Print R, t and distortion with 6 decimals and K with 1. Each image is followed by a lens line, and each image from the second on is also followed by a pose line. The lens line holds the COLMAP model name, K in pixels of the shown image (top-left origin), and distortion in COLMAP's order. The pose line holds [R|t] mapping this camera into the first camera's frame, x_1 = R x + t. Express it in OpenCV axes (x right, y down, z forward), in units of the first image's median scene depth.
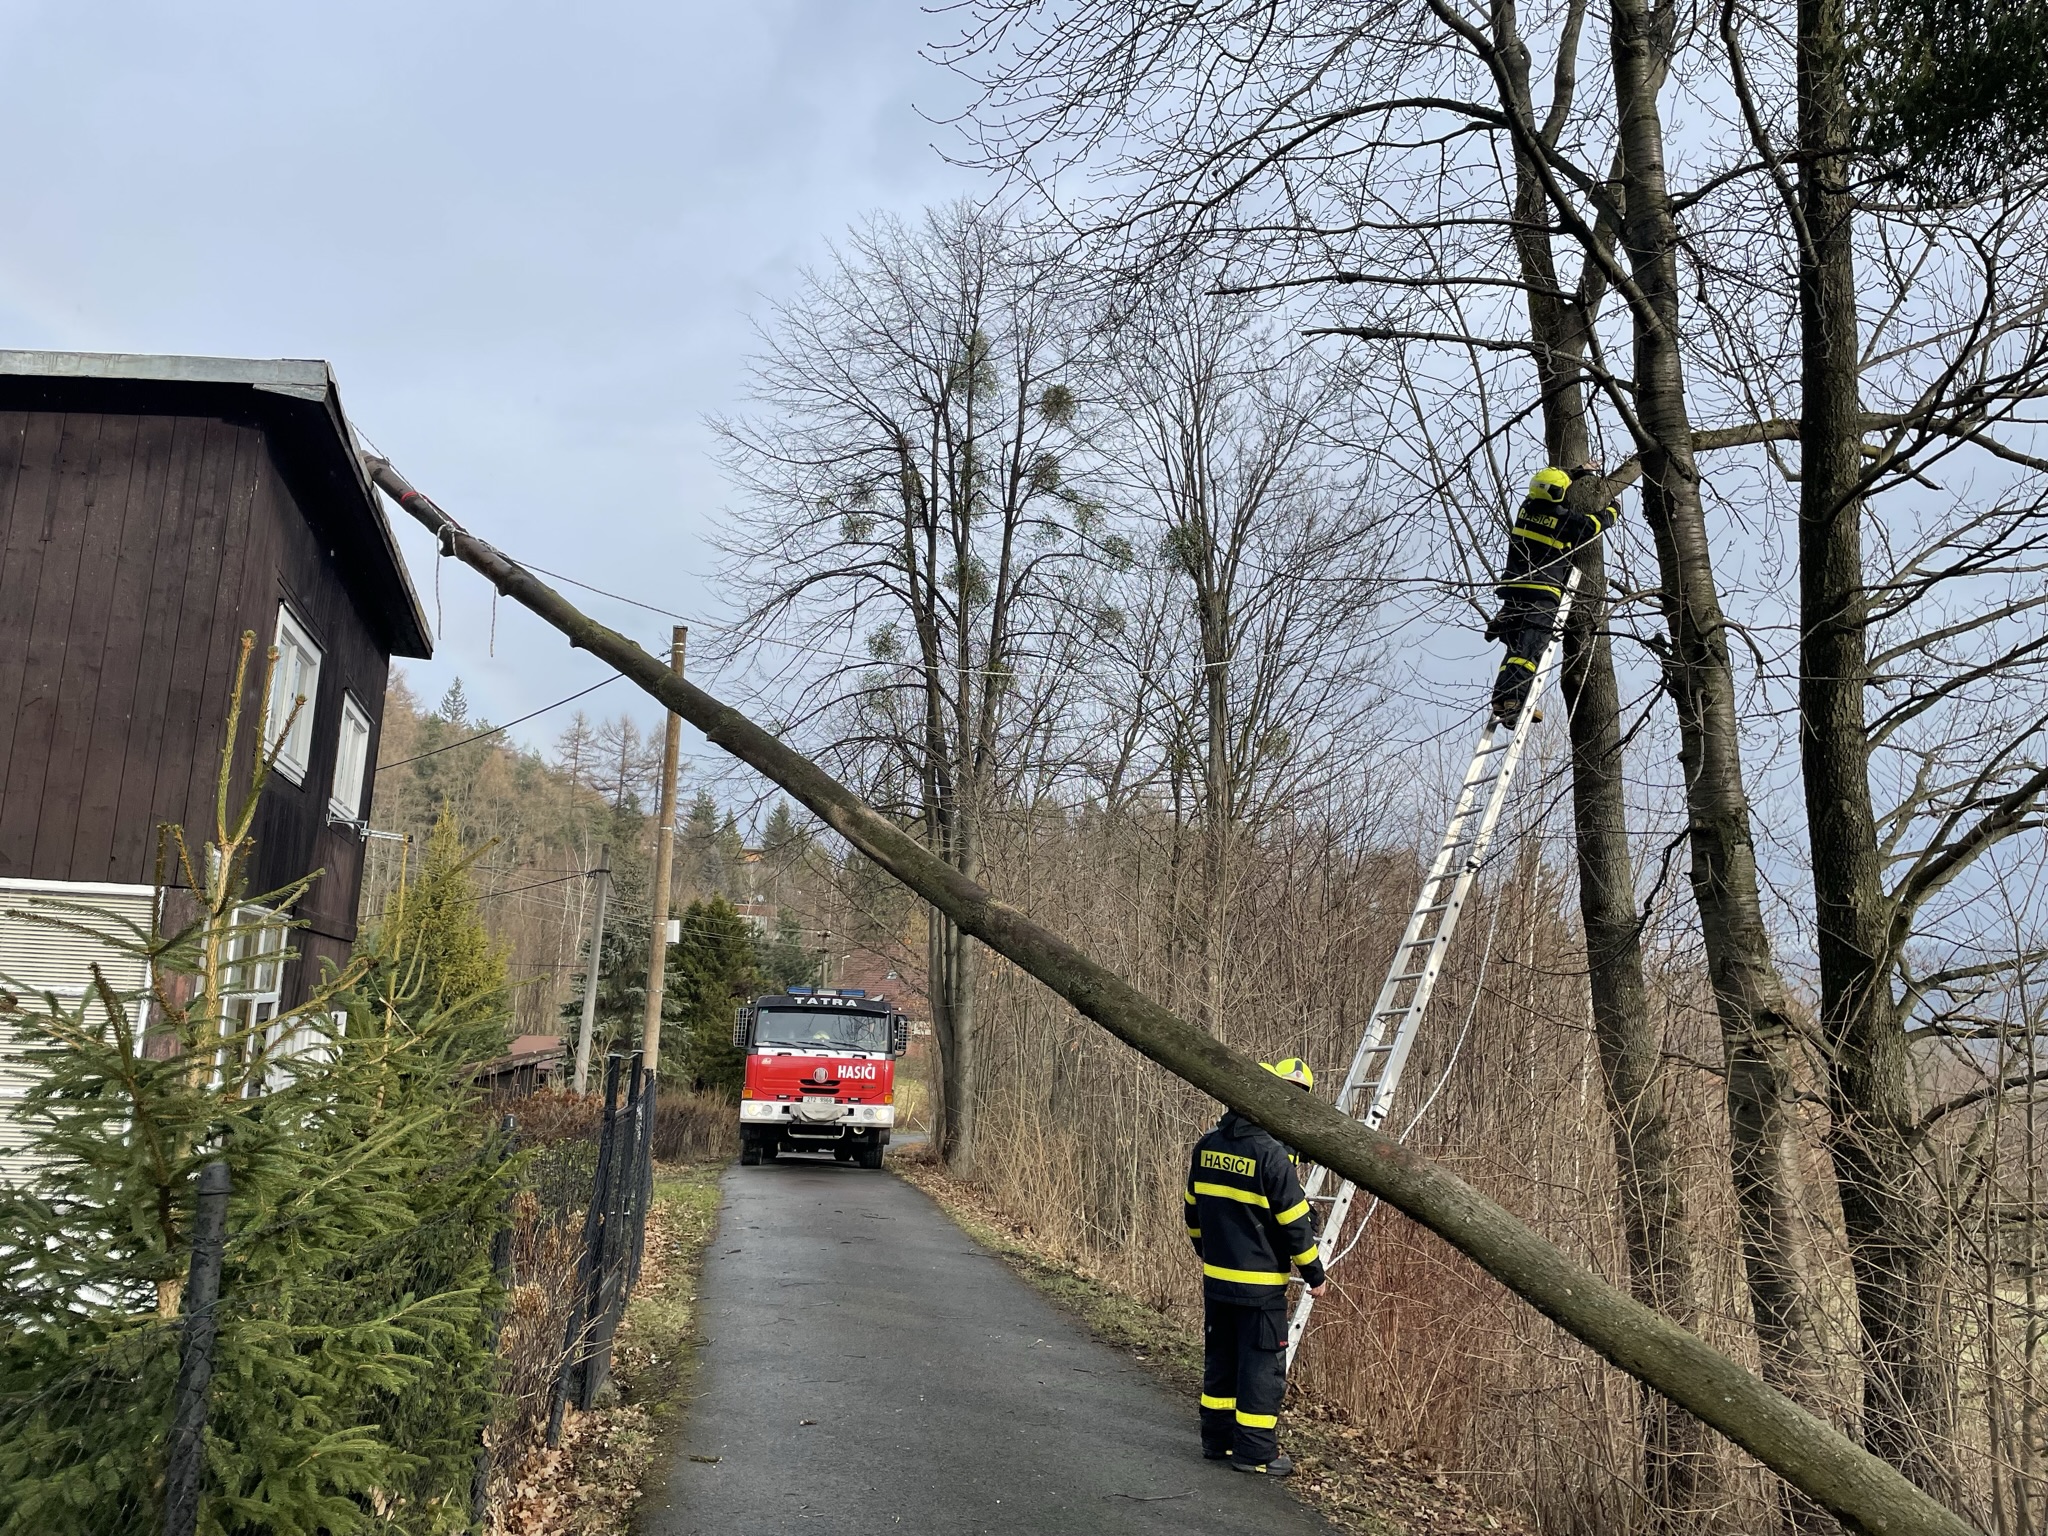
lens RADIAL K [[1512.8, 0, 1018.9], [0, 1512.8, 744.4], [0, 0, 1]] dist [0.108385, -0.144758]
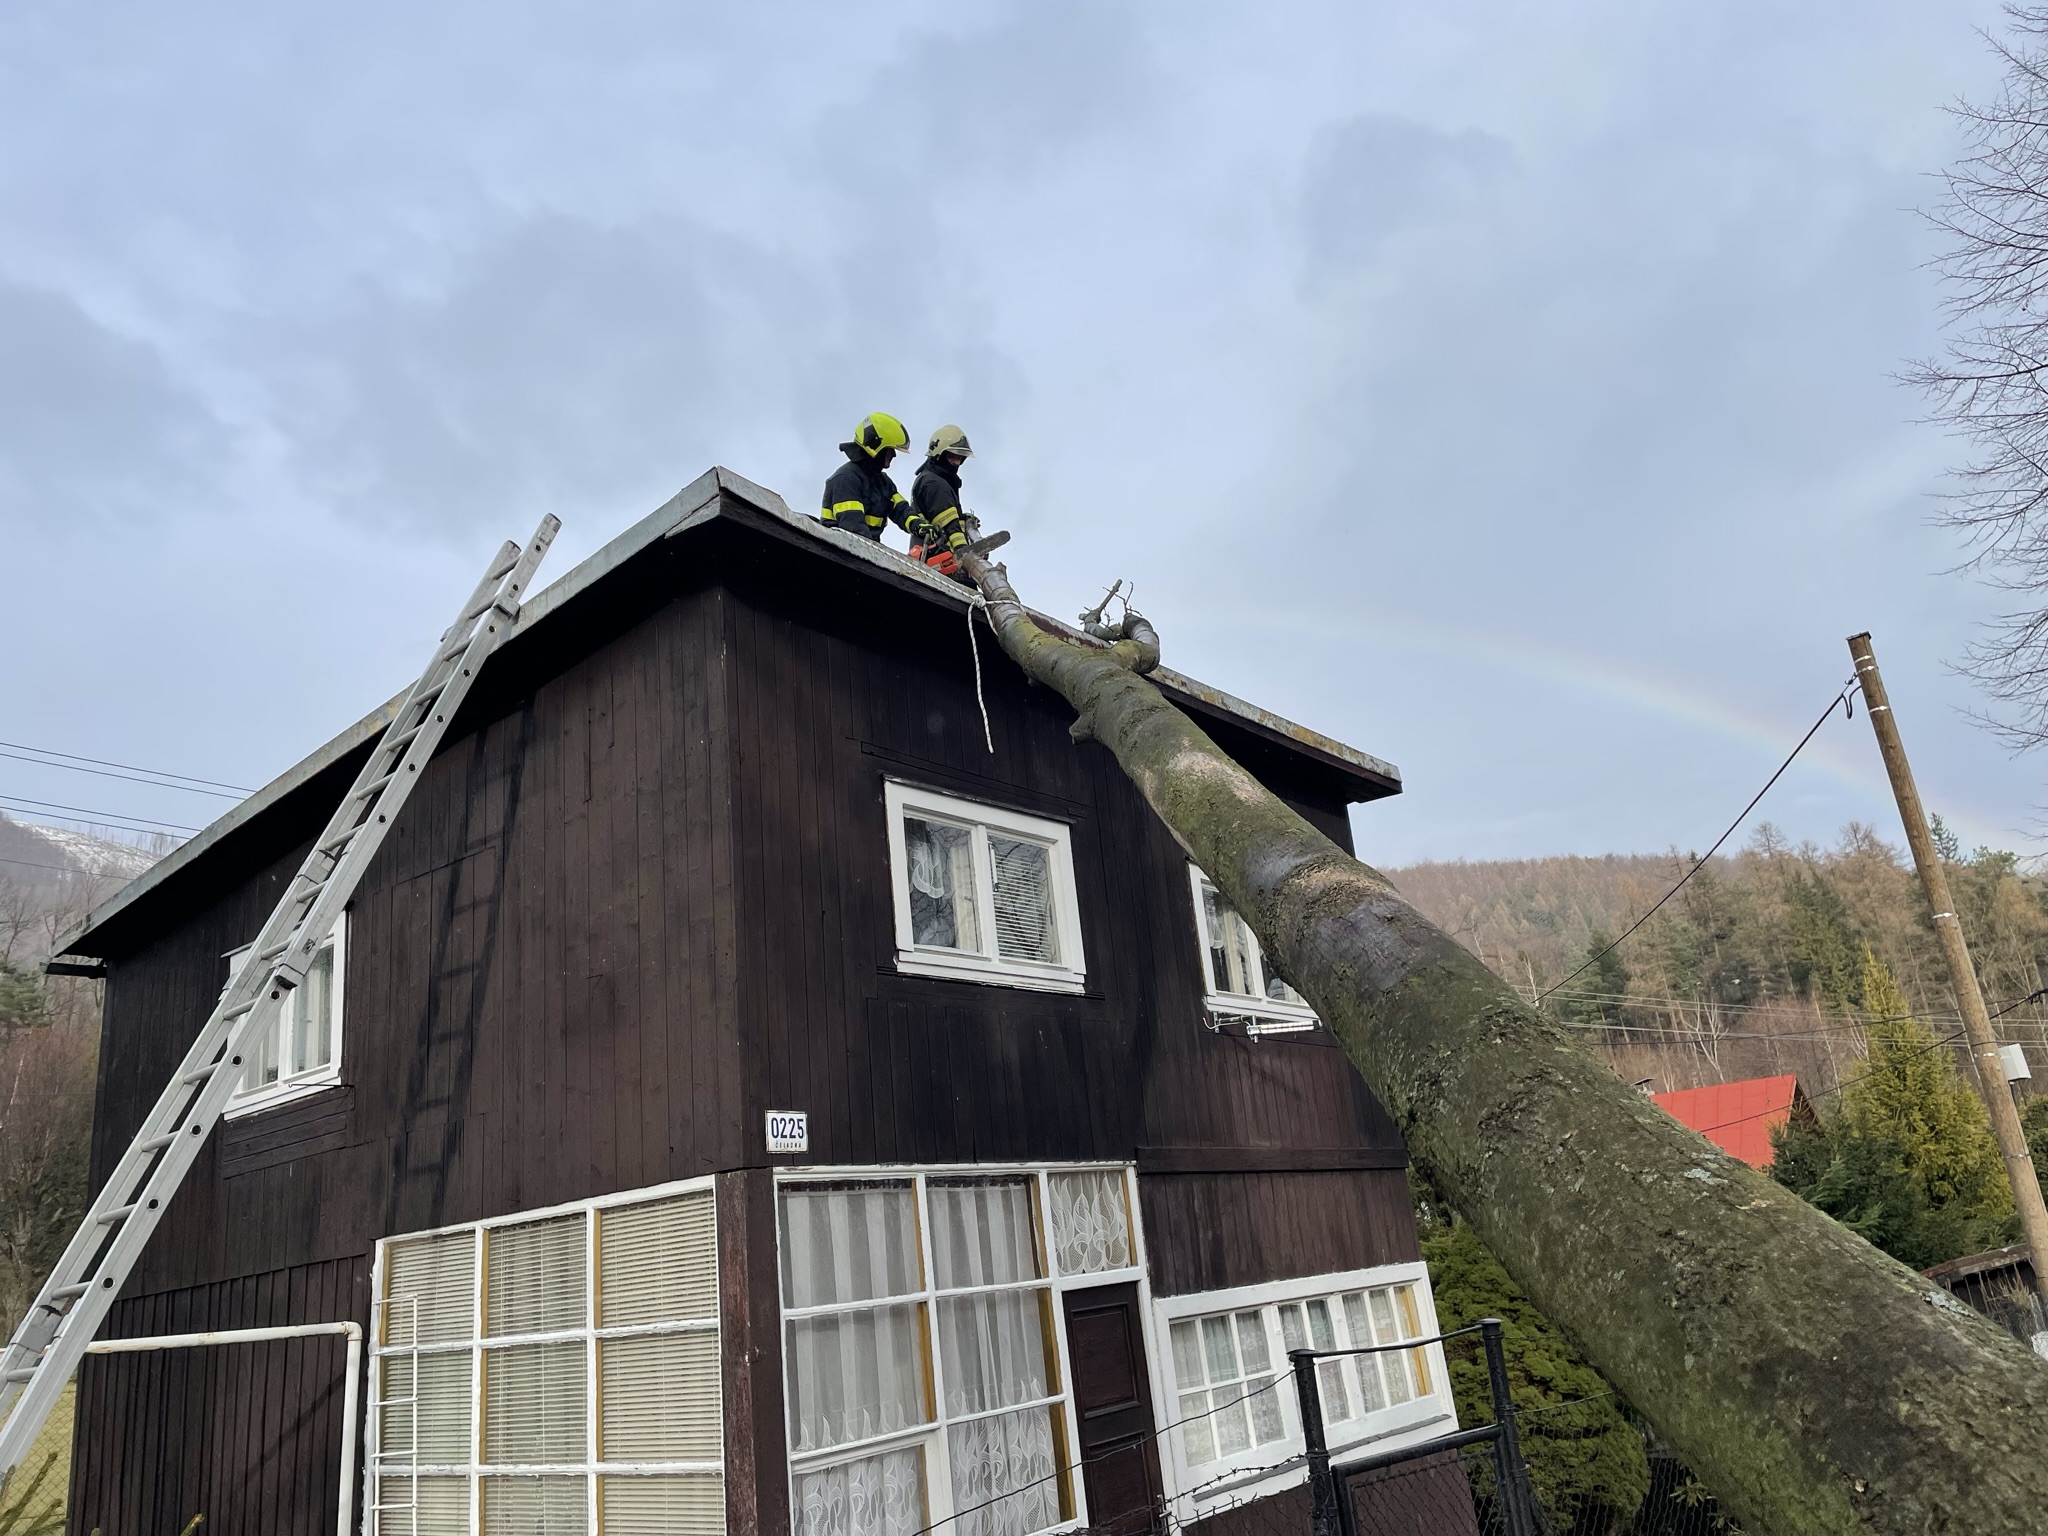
lens RADIAL K [[1523.5, 0, 1022.3], [0, 1523.5, 775.6], [0, 0, 1]] dist [0.093208, -0.119767]
pose [[0.577025, -0.344342, -0.740588, 0.047588], [0.263984, 0.936737, -0.229862, 0.034767], [0.772888, -0.062867, 0.631421, 0.184604]]
